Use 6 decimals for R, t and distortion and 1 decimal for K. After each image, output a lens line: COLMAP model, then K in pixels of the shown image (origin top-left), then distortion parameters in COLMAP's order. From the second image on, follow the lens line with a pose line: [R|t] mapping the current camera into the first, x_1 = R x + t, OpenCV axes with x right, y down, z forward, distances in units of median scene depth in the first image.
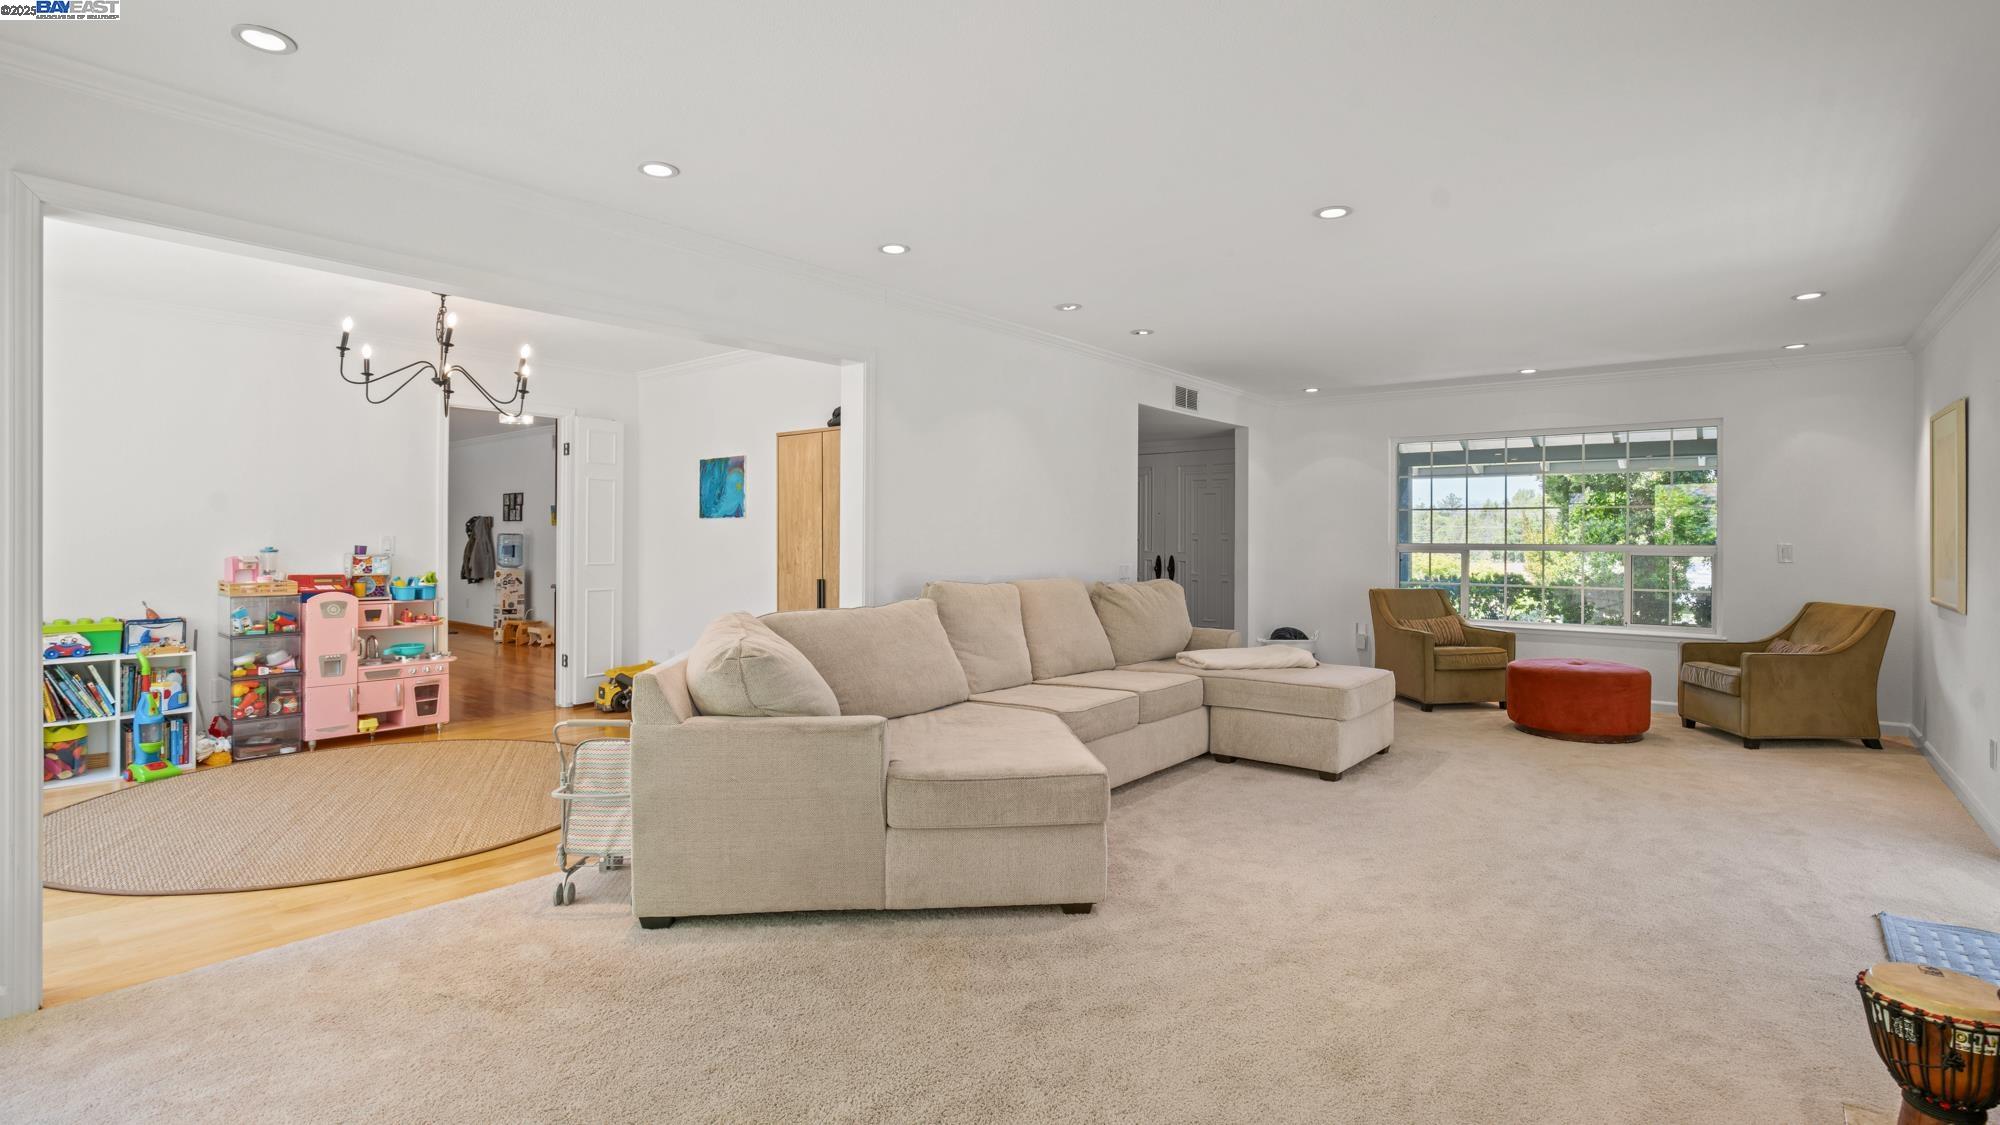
lens RADIAL K [[954.3, 0, 983.2], [0, 954.3, 550.4], [0, 0, 1]] dist [-0.014238, 0.003632]
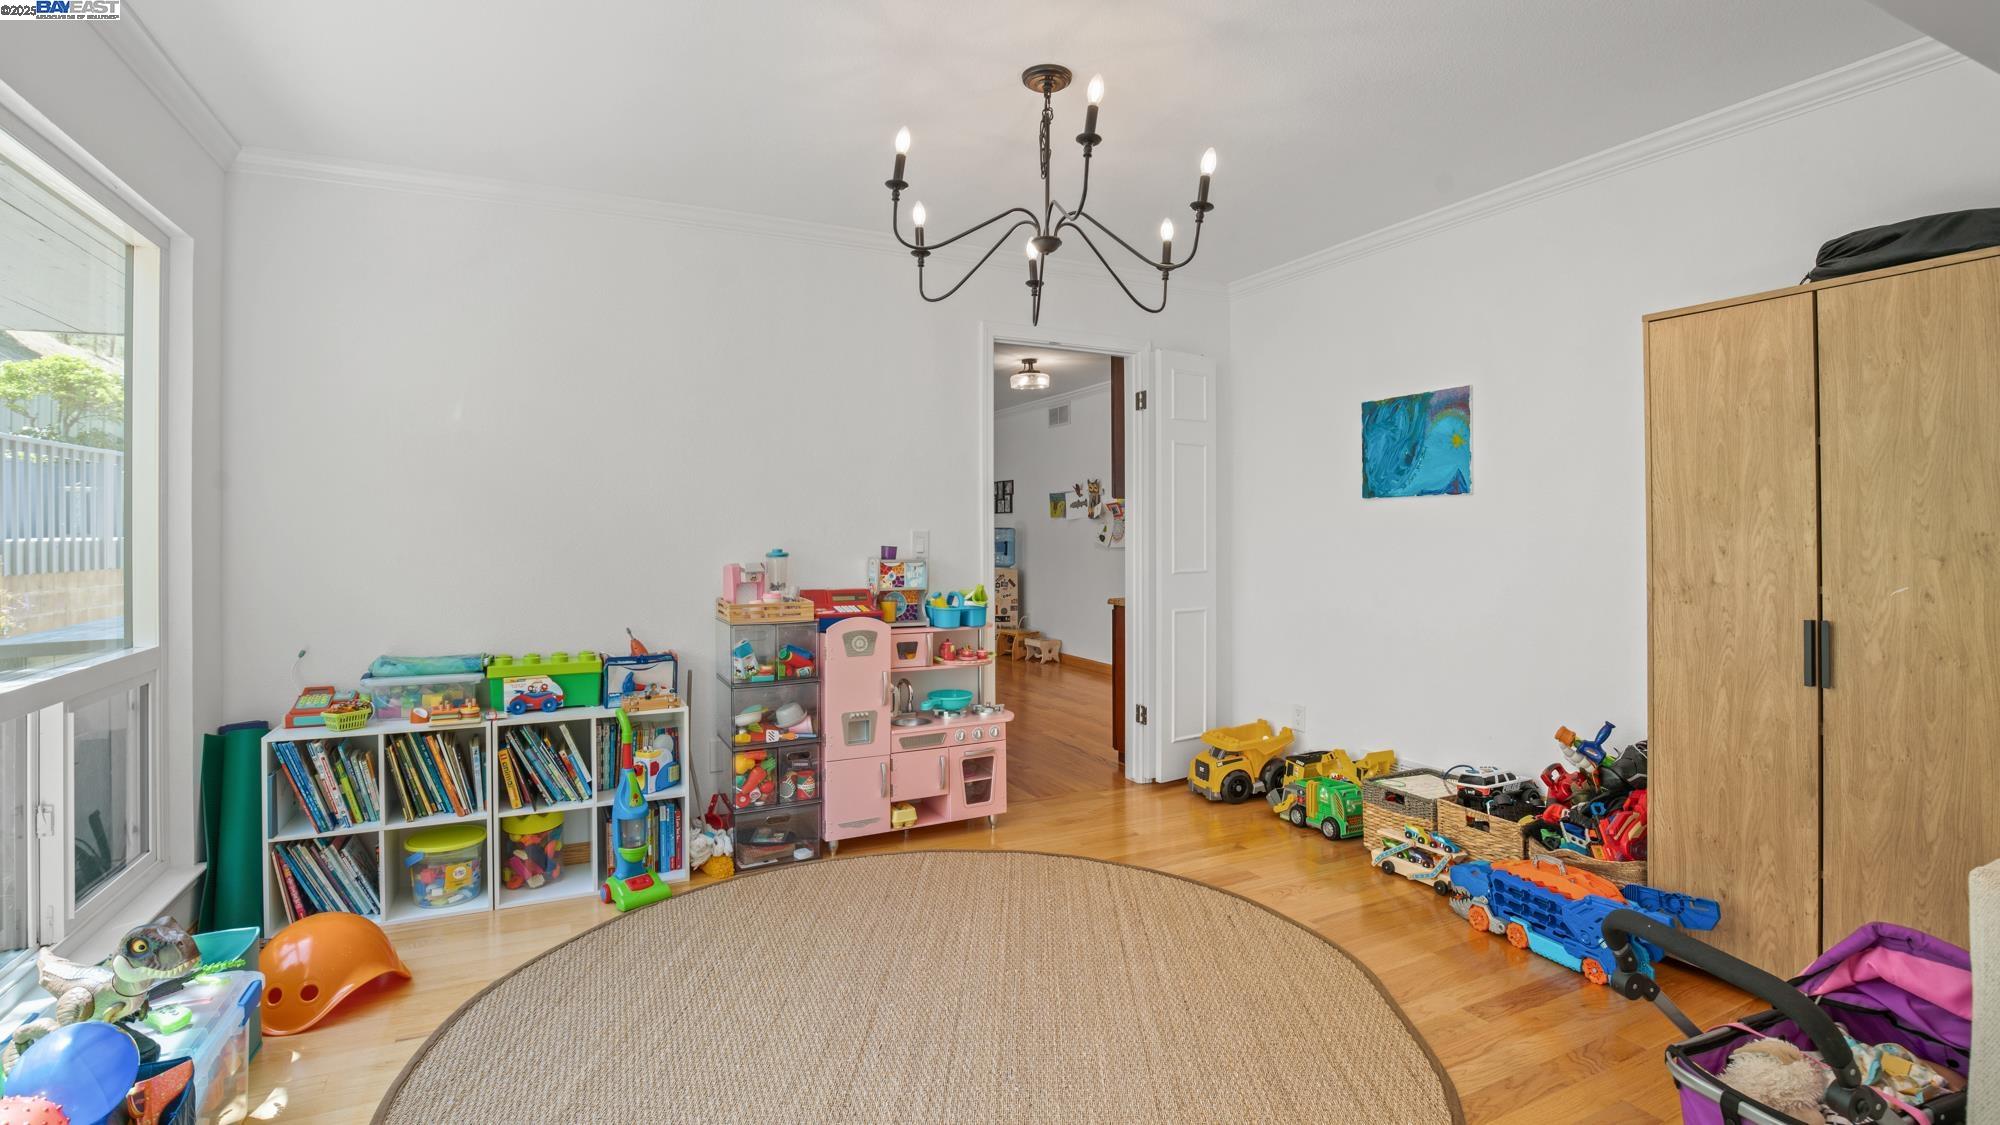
lens RADIAL K [[954.3, 0, 1009.3], [0, 954.3, 553.4], [0, 0, 1]] dist [-0.014238, 0.003632]
pose [[0.923993, 0.000249, -0.382409, -0.337947], [0.003872, 0.999942, 0.010007, -0.006817], [0.382390, -0.010727, 0.923939, 0.431312]]
